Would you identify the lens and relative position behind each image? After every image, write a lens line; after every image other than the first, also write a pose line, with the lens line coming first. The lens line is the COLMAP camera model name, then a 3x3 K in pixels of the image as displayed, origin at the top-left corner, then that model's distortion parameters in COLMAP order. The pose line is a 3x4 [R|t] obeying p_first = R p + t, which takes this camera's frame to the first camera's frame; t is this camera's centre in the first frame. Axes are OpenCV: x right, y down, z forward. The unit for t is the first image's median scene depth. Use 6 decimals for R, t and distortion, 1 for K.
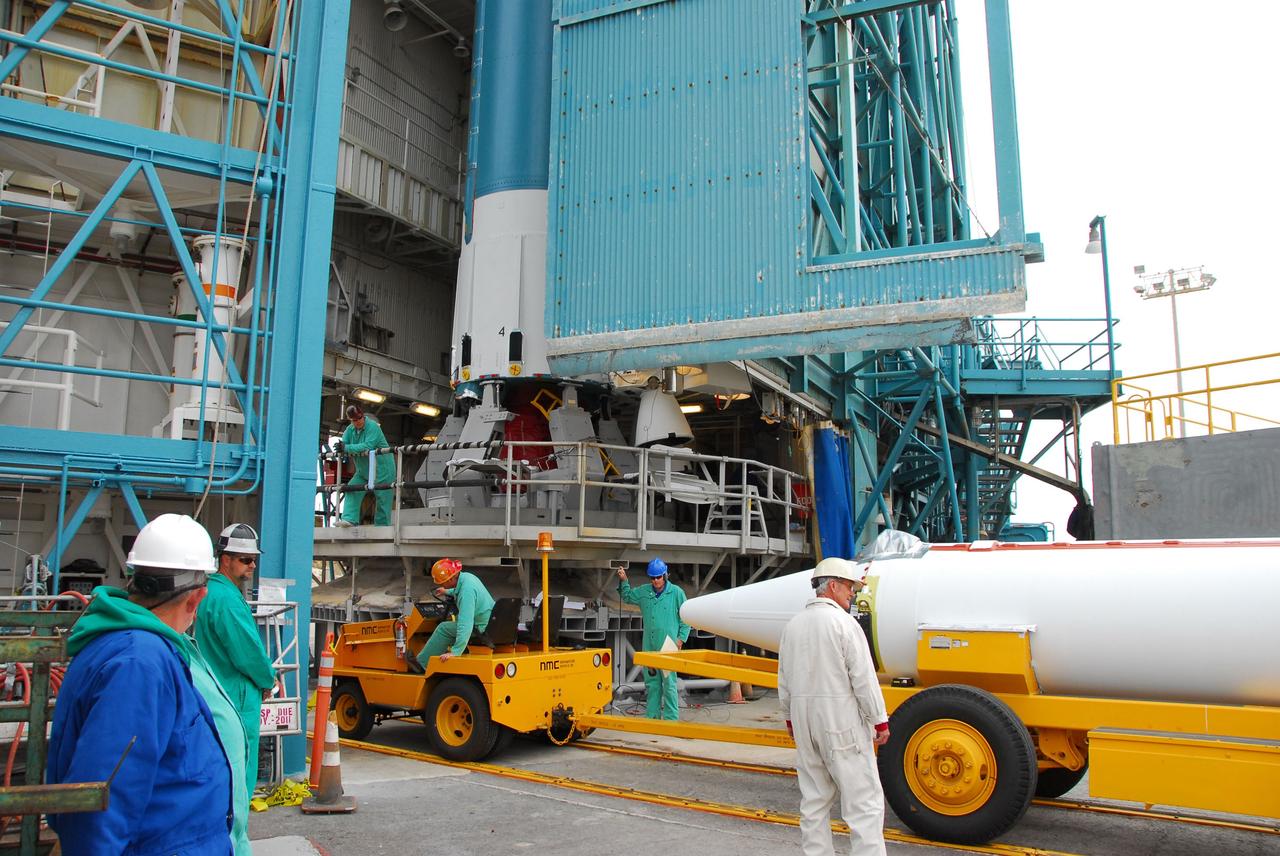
lens RADIAL K [[988.1, 0, 634.7], [0, 988.1, 435.9], [0, 0, 1]] dist [-0.168647, 0.114223]
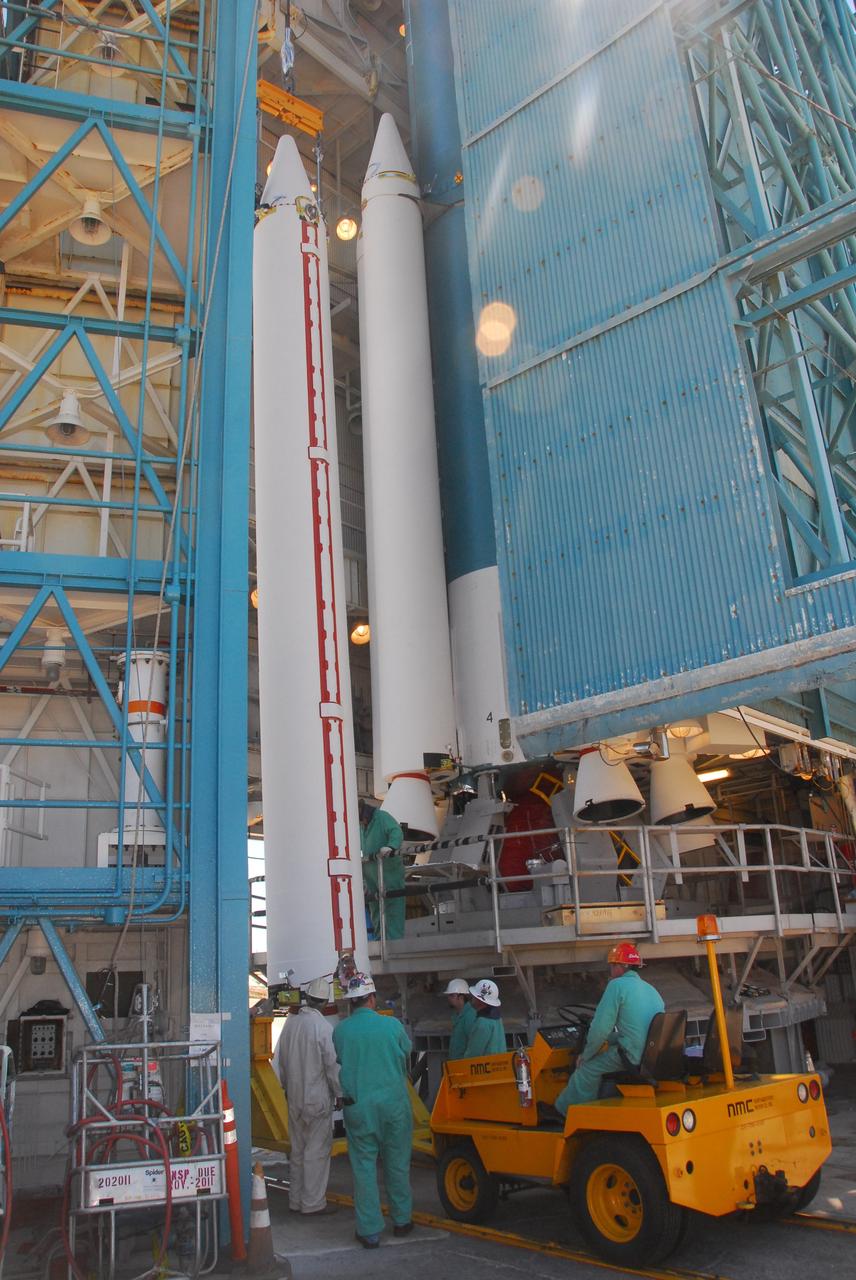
lens RADIAL K [[1003.7, 0, 420.9], [0, 1003.7, 636.7], [0, 0, 1]] dist [-0.159746, 0.109842]
pose [[0.956499, -0.152562, -0.248666, 0.072212], [0.102702, 0.973891, -0.202457, 0.007551], [0.273061, 0.168112, 0.947194, 0.095419]]
